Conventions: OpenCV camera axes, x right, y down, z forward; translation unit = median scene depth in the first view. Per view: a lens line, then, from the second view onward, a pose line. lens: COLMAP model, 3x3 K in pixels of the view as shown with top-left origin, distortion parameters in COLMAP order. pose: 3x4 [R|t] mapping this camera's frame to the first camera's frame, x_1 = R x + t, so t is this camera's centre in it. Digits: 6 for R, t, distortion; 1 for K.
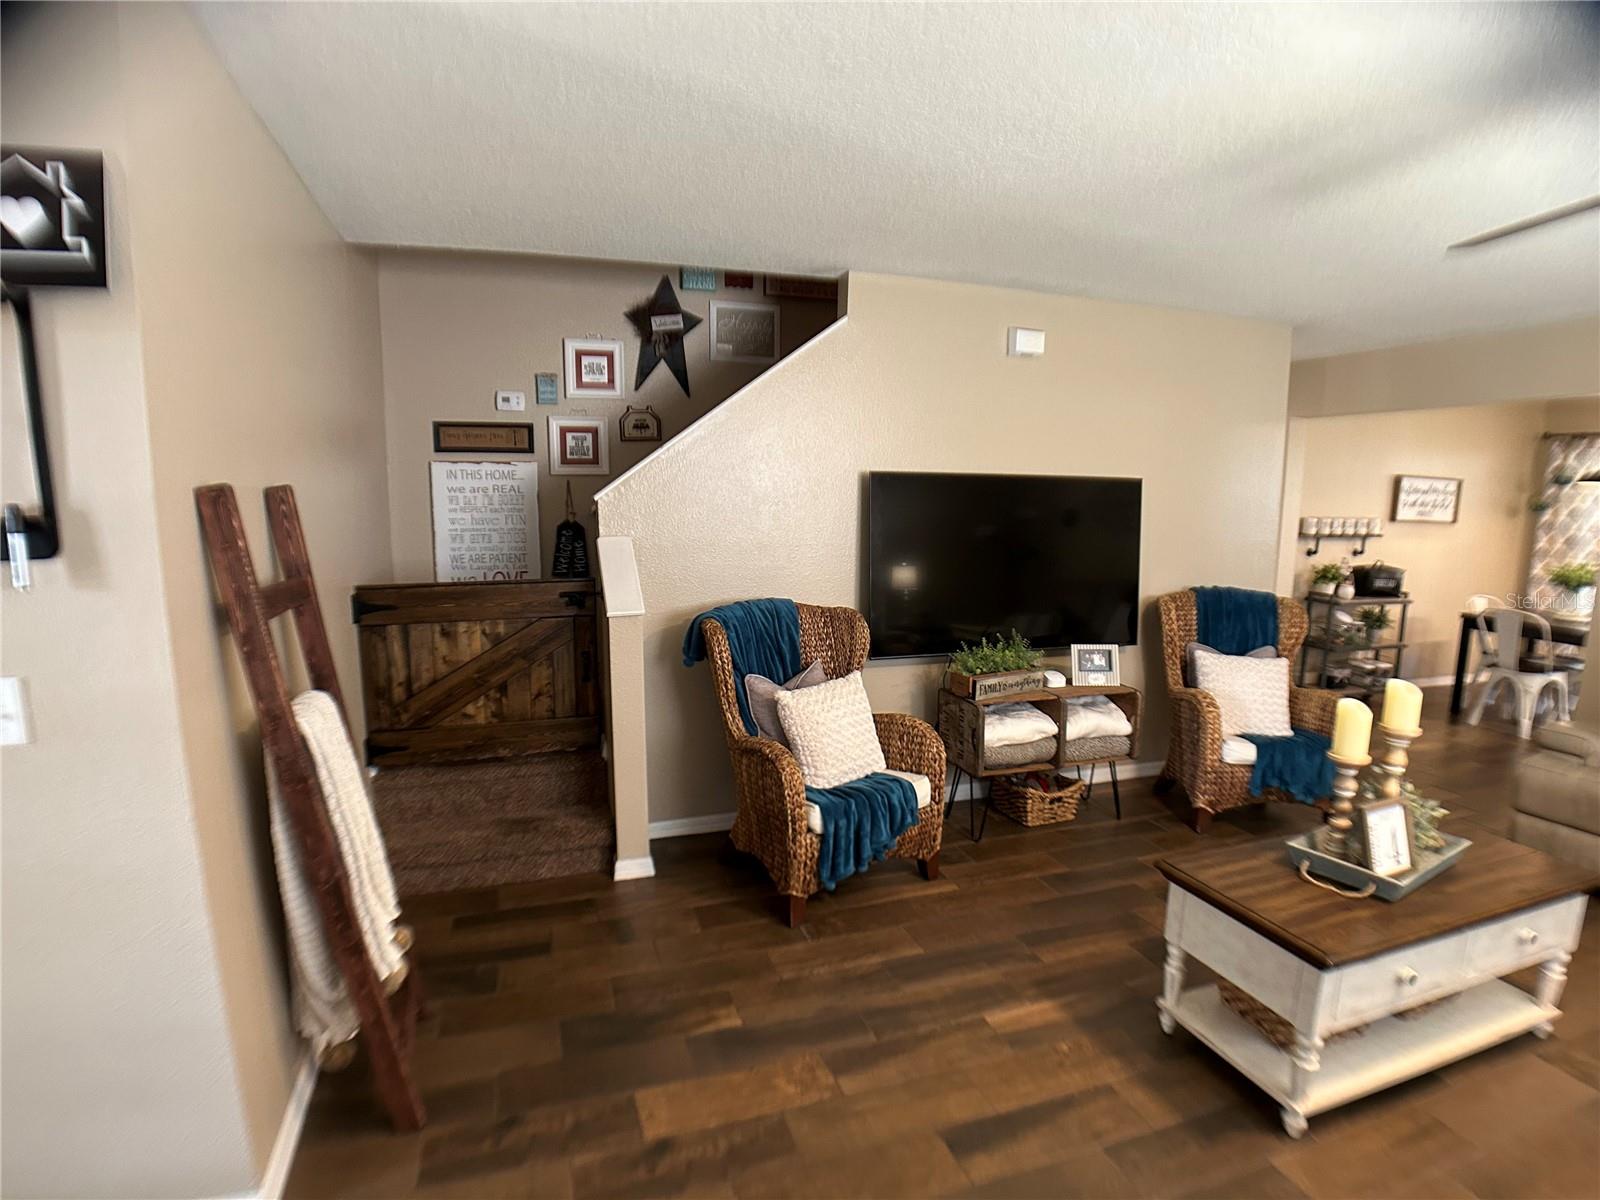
lens RADIAL K [[857.7, 0, 800.0], [0, 857.7, 600.0], [0, 0, 1]] dist [-0.078247, 0.011678]
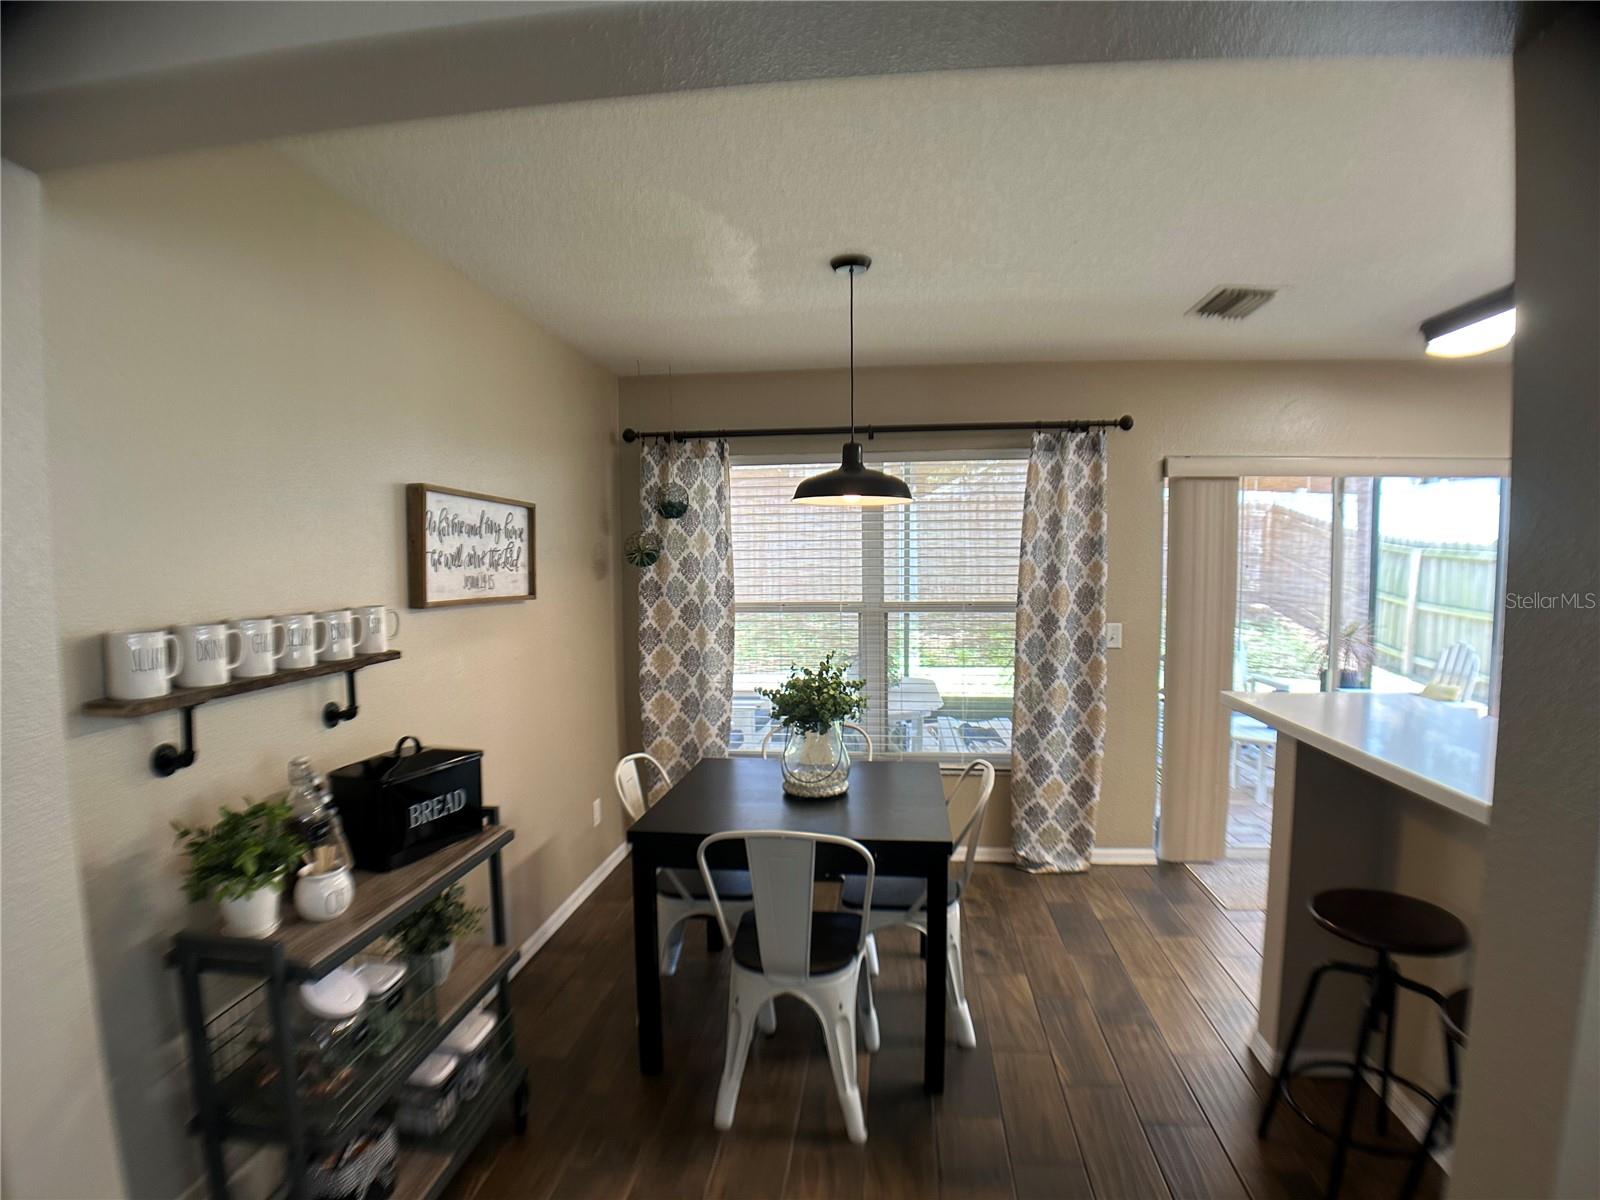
lens RADIAL K [[836.2, 0, 806.5], [0, 836.2, 617.6], [0, 0, 1]] dist [-0.072721, 0.000064]
pose [[0.430026, -0.086683, 0.898646, 0.770130], [0.144783, 0.989118, 0.026127, -0.126047], [-0.891132, 0.118874, 0.437896, 1.140432]]
